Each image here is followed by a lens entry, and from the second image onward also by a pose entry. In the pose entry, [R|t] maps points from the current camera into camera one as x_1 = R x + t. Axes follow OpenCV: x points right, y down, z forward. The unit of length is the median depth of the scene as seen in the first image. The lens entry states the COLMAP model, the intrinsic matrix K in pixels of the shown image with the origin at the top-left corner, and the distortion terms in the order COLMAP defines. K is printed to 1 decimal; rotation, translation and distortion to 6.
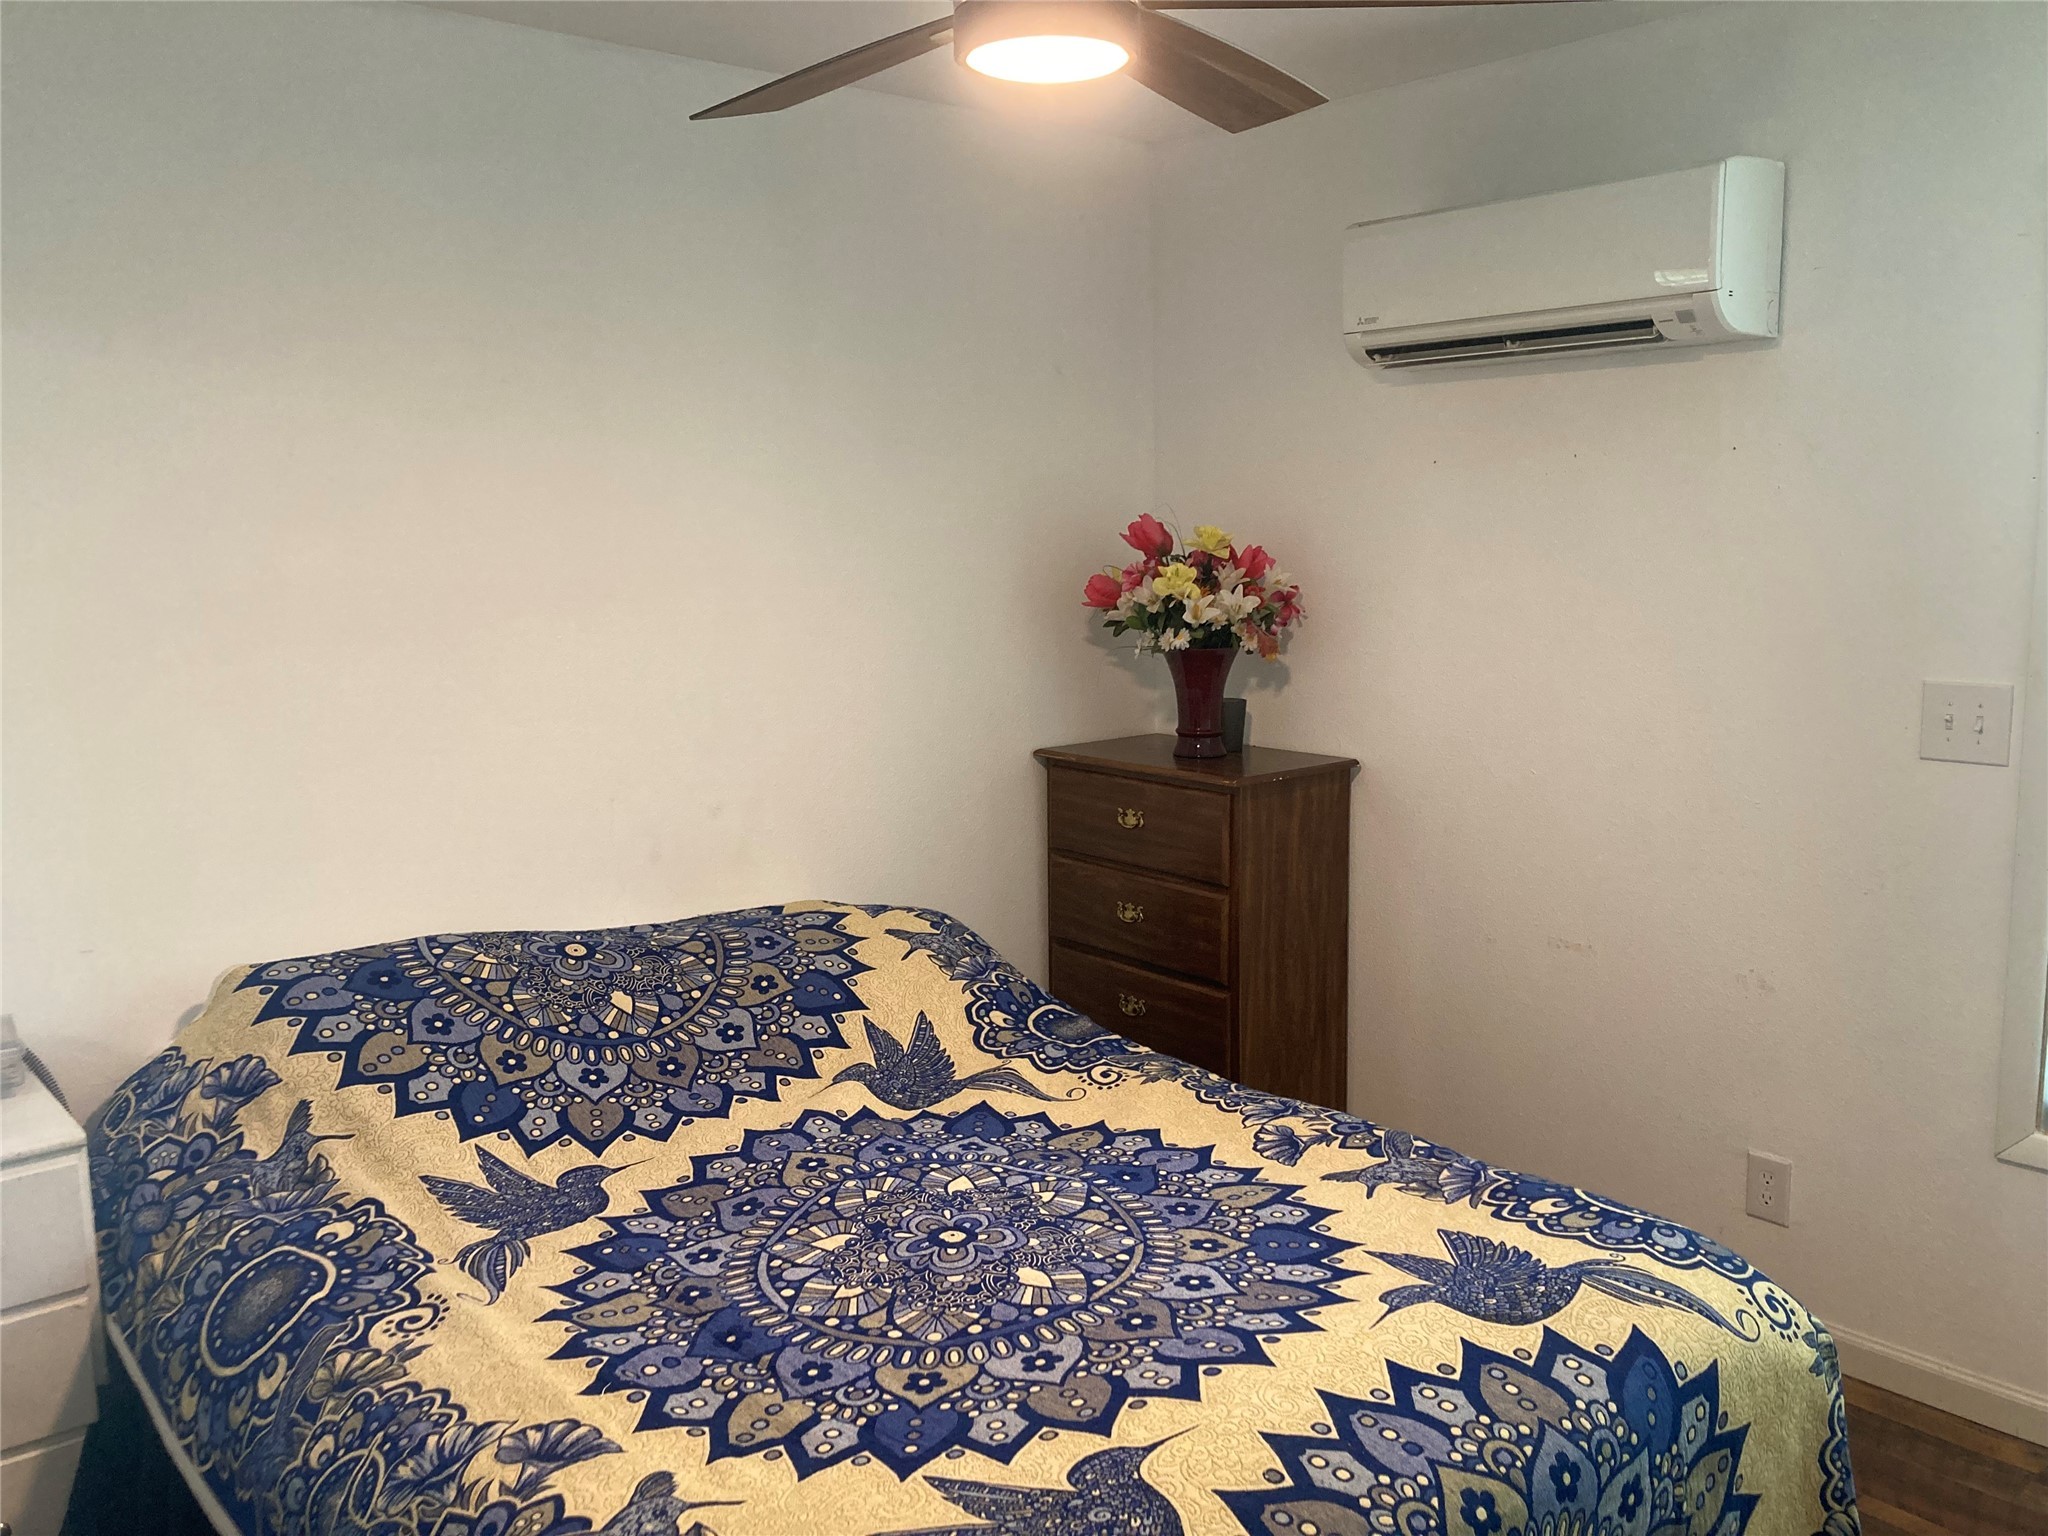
lens RADIAL K [[1696.5, 0, 1015.2], [0, 1696.5, 766.9], [0, 0, 1]] dist [0.077232, -0.113467]
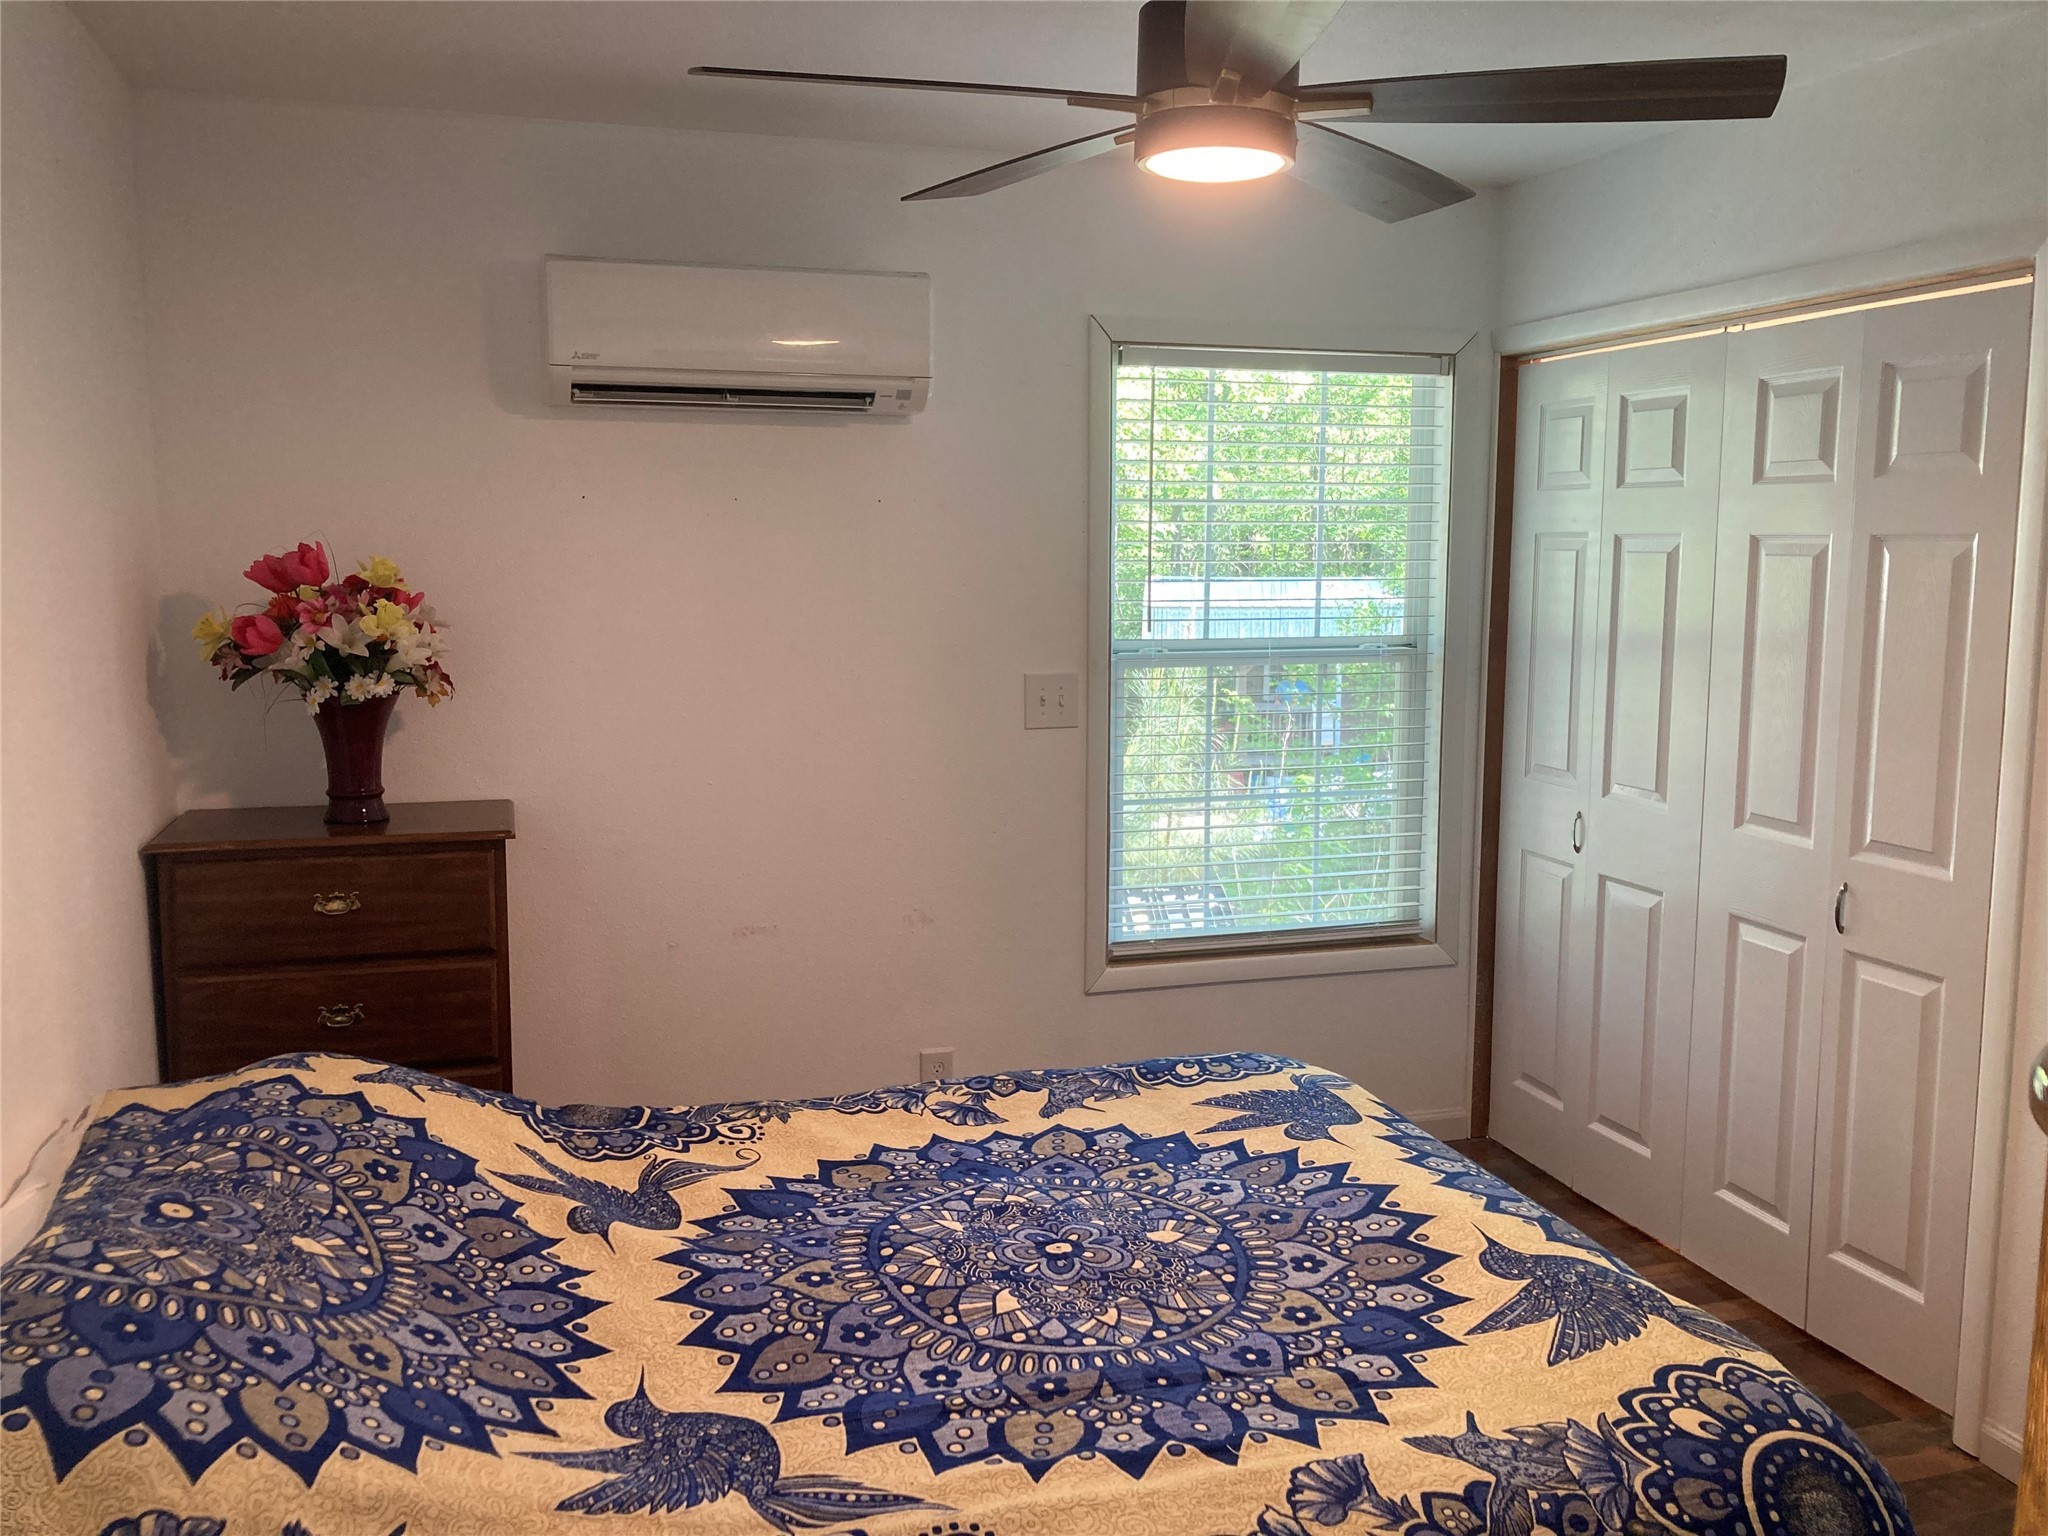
lens RADIAL K [[1696.5, 0, 1015.2], [0, 1696.5, 766.9], [0, 0, 1]] dist [0.077232, -0.113467]
pose [[0.385809, -0.108162, 0.916216, -0.928600], [0.121822, 0.990380, 0.065620, -0.082289], [-0.914500, 0.086298, 0.395274, 0.567715]]
